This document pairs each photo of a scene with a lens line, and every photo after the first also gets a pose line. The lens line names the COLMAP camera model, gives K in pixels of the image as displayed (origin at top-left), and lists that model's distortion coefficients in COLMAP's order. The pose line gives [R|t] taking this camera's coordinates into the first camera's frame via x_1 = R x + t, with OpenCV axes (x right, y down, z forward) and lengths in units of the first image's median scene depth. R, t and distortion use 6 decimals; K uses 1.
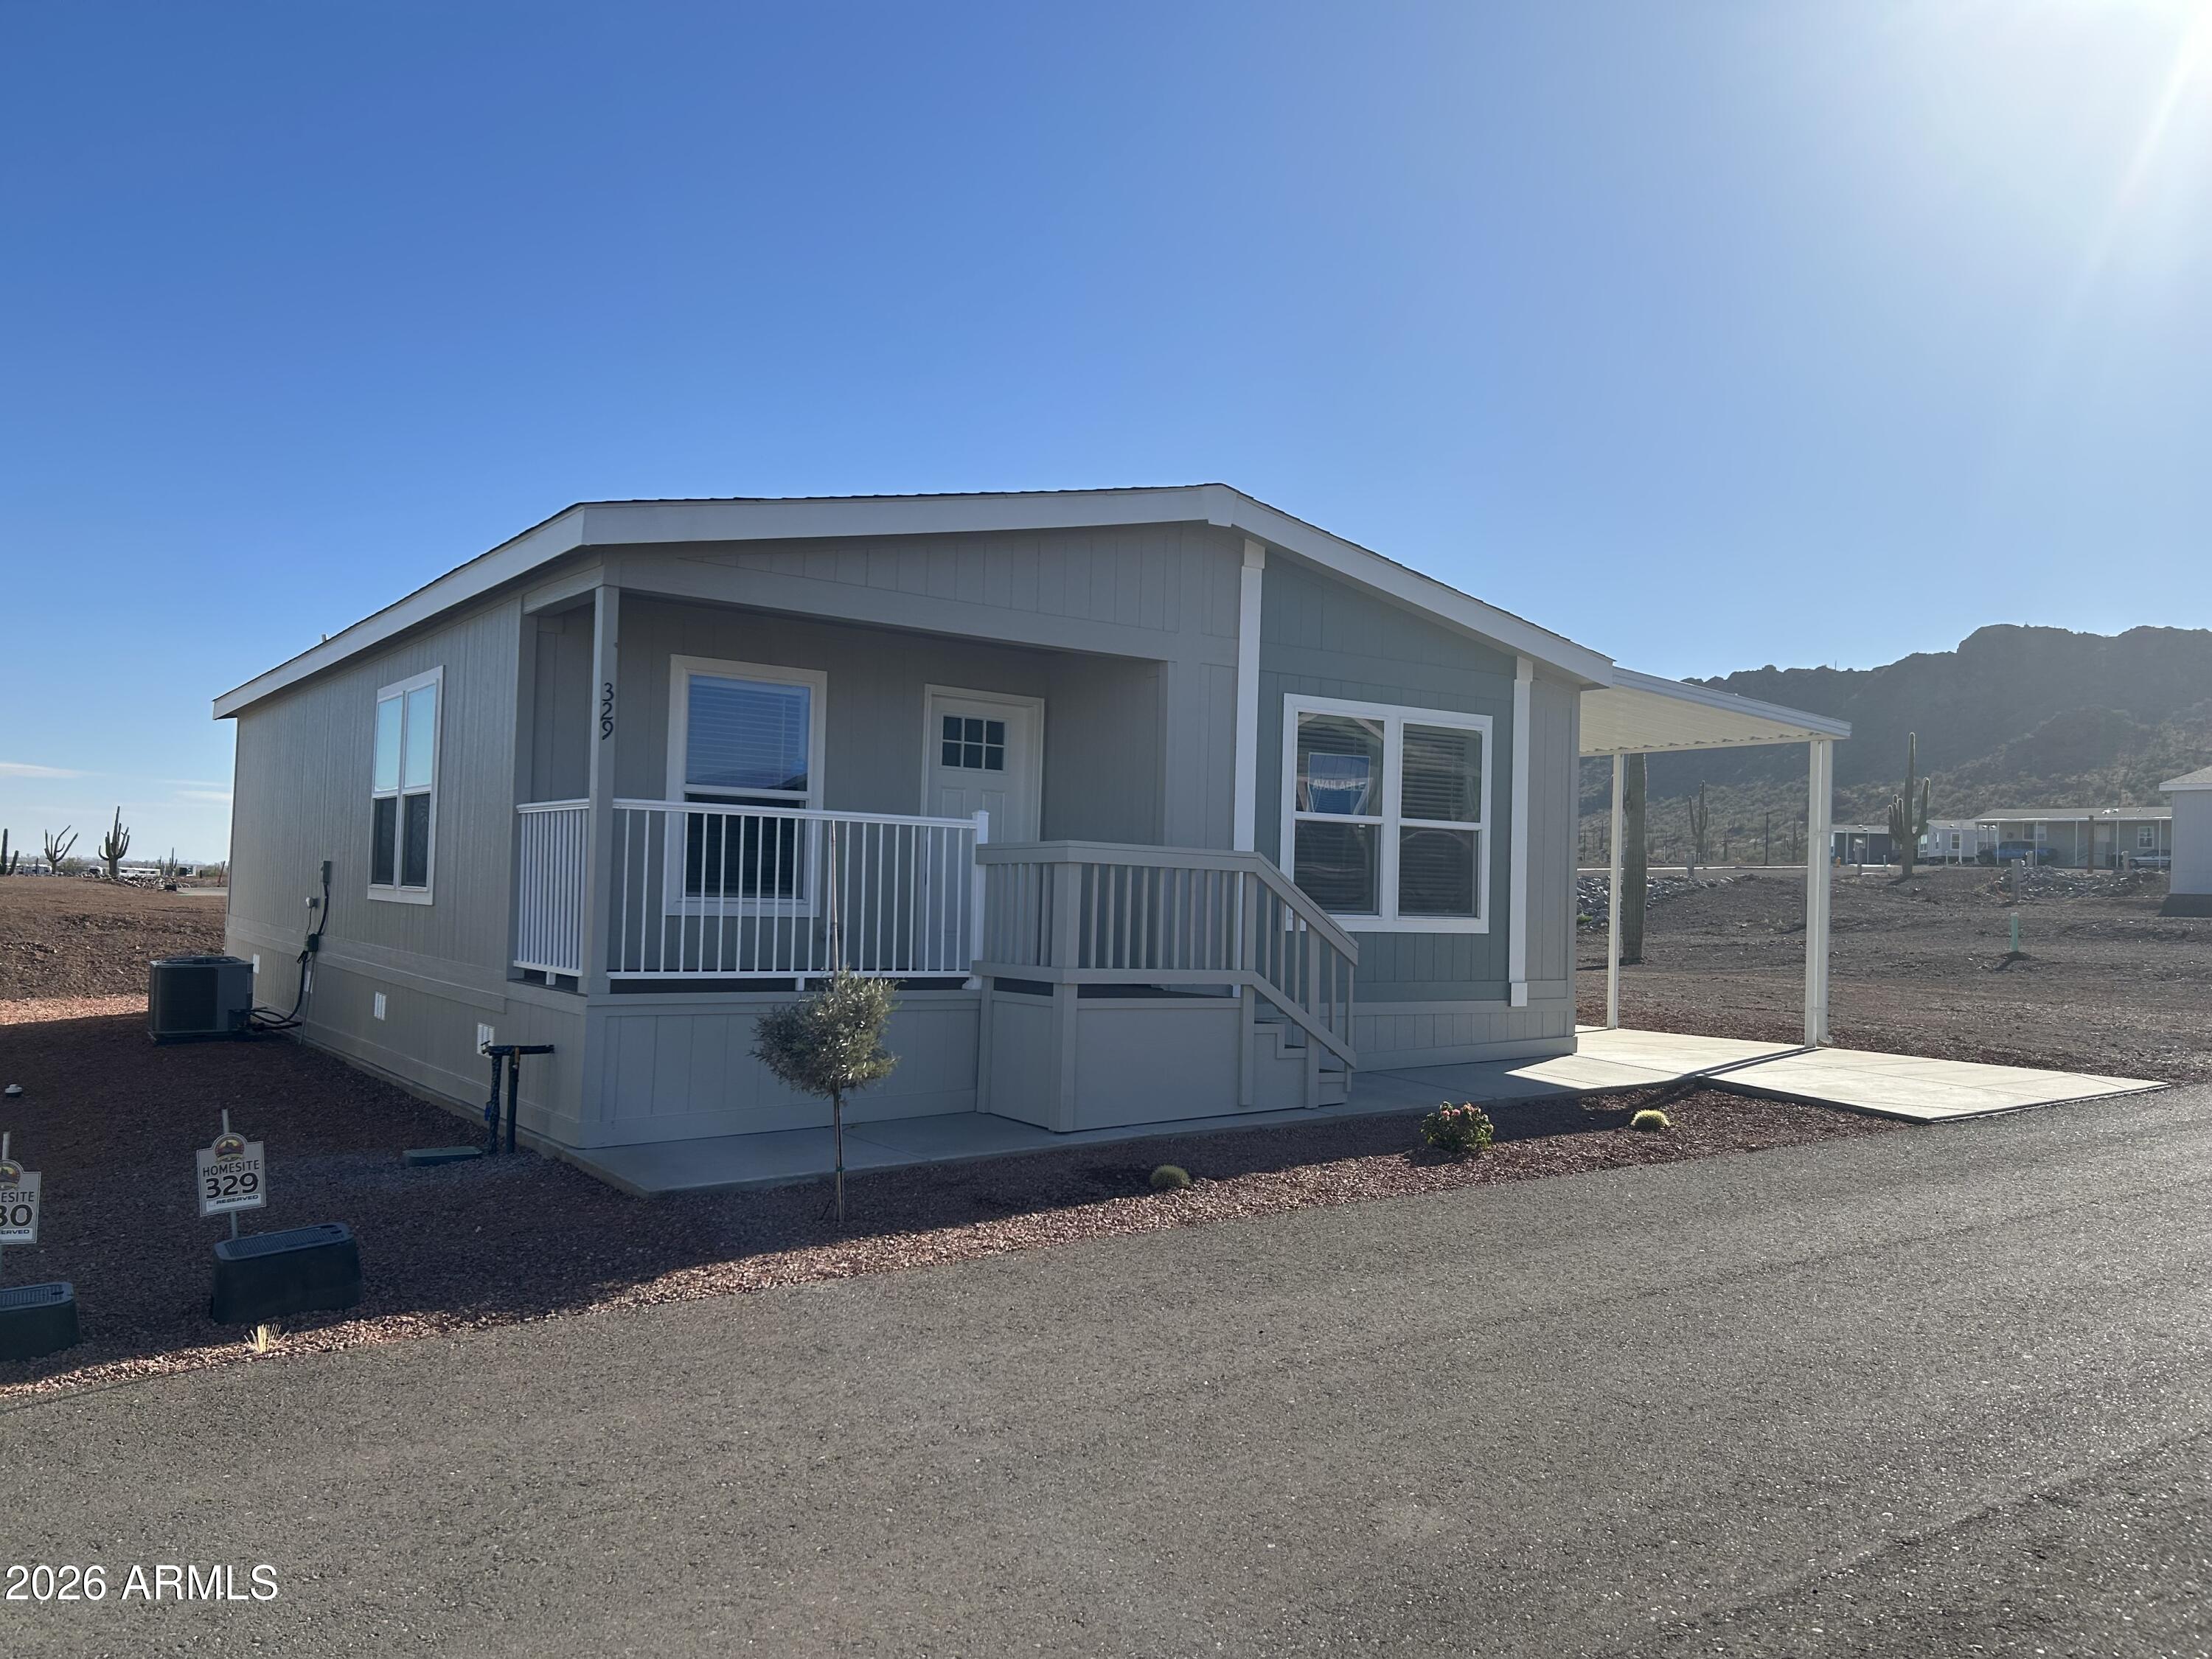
lens RADIAL K [[1663.6, 0, 1104.6], [0, 1663.6, 845.9], [0, 0, 1]] dist [0.087186, -0.103194]
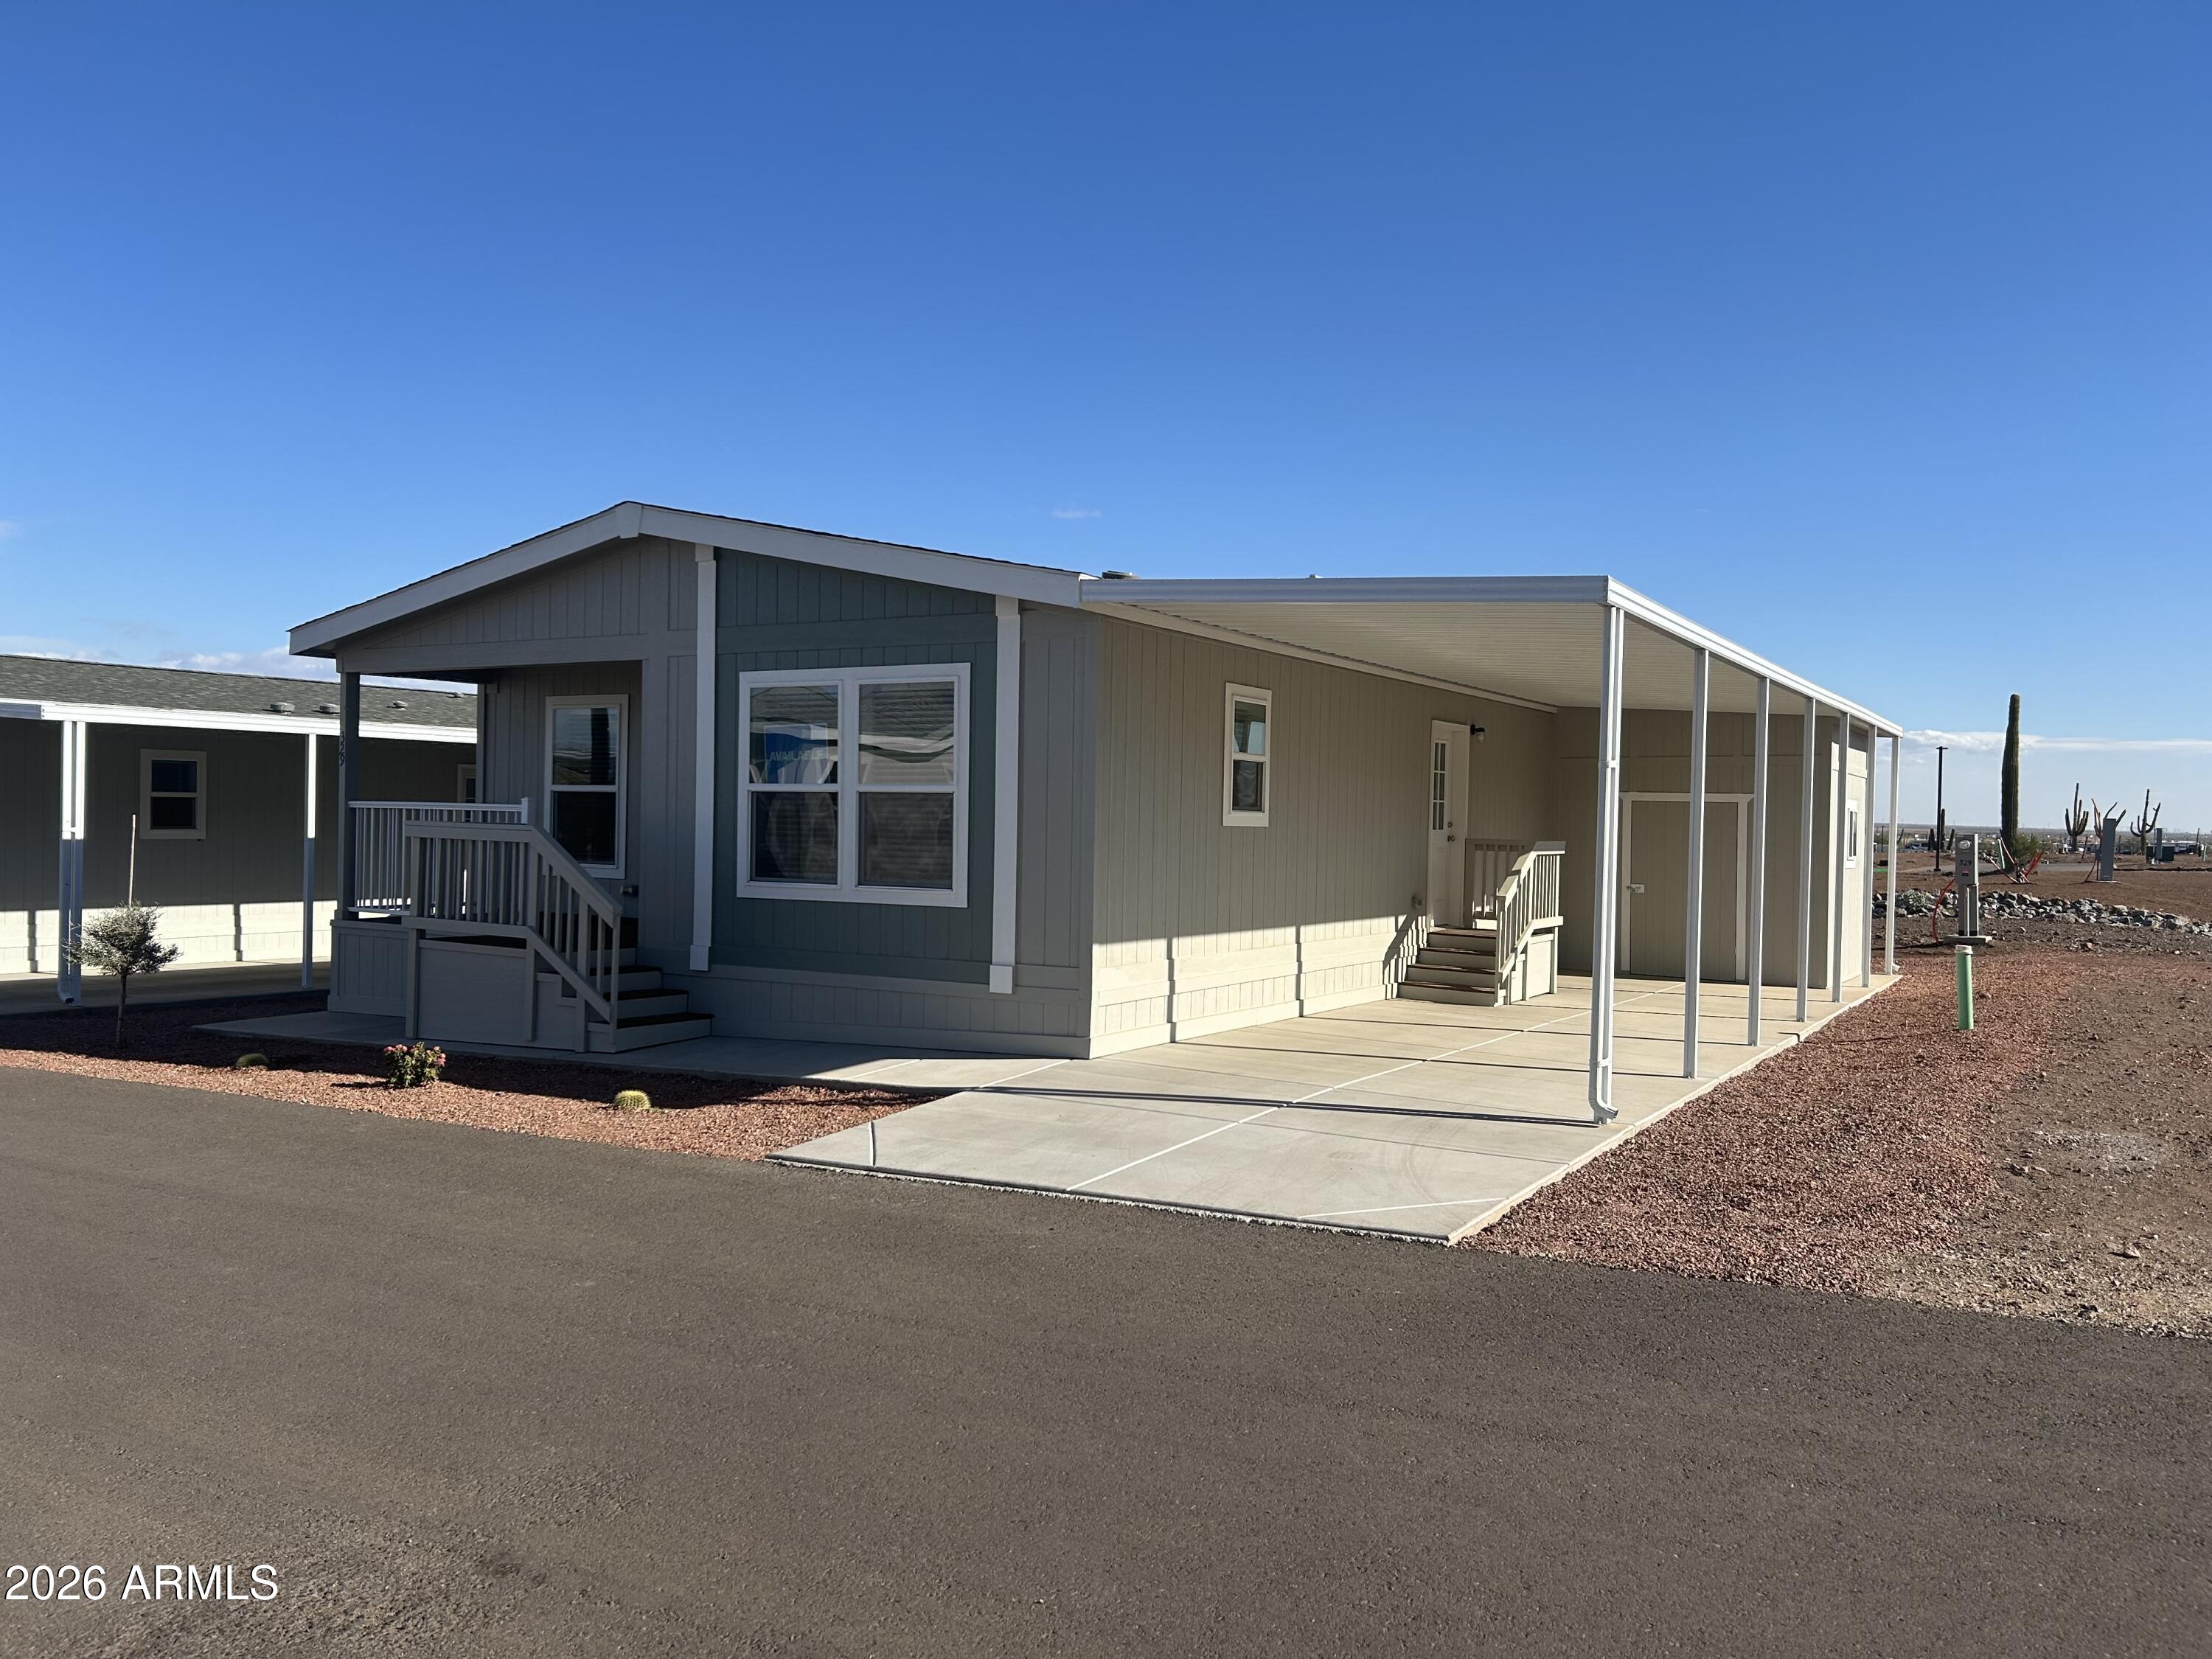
lens RADIAL K [[1663.6, 0, 1104.6], [0, 1663.6, 845.9], [0, 0, 1]] dist [0.087186, -0.103194]
pose [[0.413891, -0.007771, -0.910293, 1.280332], [0.020641, 0.999787, 0.000849, 0.024422], [0.910093, -0.019141, 0.413963, 0.842285]]
